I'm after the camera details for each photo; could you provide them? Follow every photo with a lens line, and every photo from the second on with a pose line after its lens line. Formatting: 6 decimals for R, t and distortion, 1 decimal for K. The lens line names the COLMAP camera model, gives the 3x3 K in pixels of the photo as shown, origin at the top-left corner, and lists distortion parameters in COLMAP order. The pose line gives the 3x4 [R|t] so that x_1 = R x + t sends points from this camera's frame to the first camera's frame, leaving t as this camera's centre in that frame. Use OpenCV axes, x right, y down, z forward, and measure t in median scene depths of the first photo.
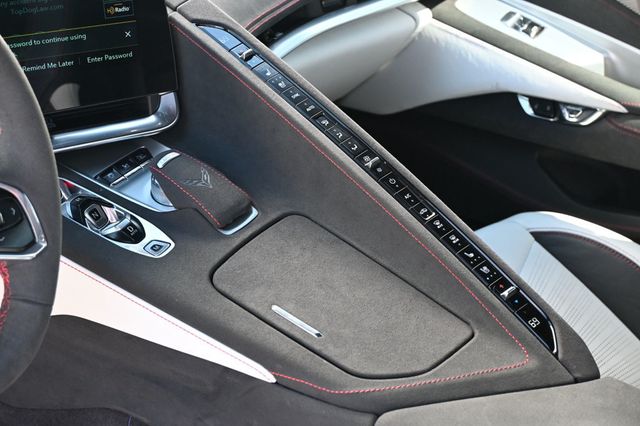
lens RADIAL K [[1076.5, 0, 320.0], [0, 1076.5, 213.0], [0, 0, 1]] dist [0.027978, -0.001304]
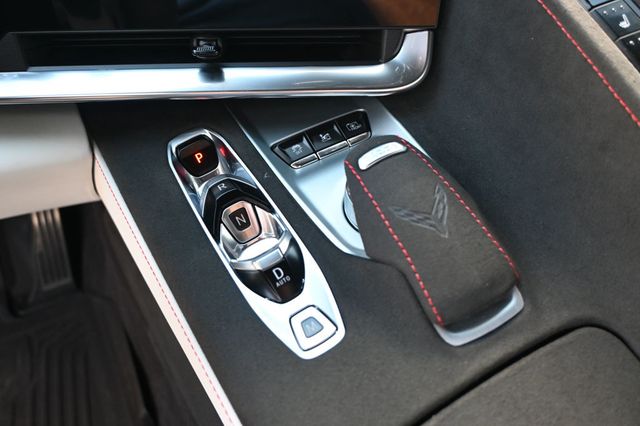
lens RADIAL K [[483.3, 0, 320.0], [0, 483.3, 213.0], [0, 0, 1]] dist [-0.000457, -0.000904]
pose [[0.914331, 0.282531, -0.290129, -0.091219], [-0.205094, 0.940813, 0.269829, -0.082230], [0.349192, -0.187210, 0.918160, 0.765144]]
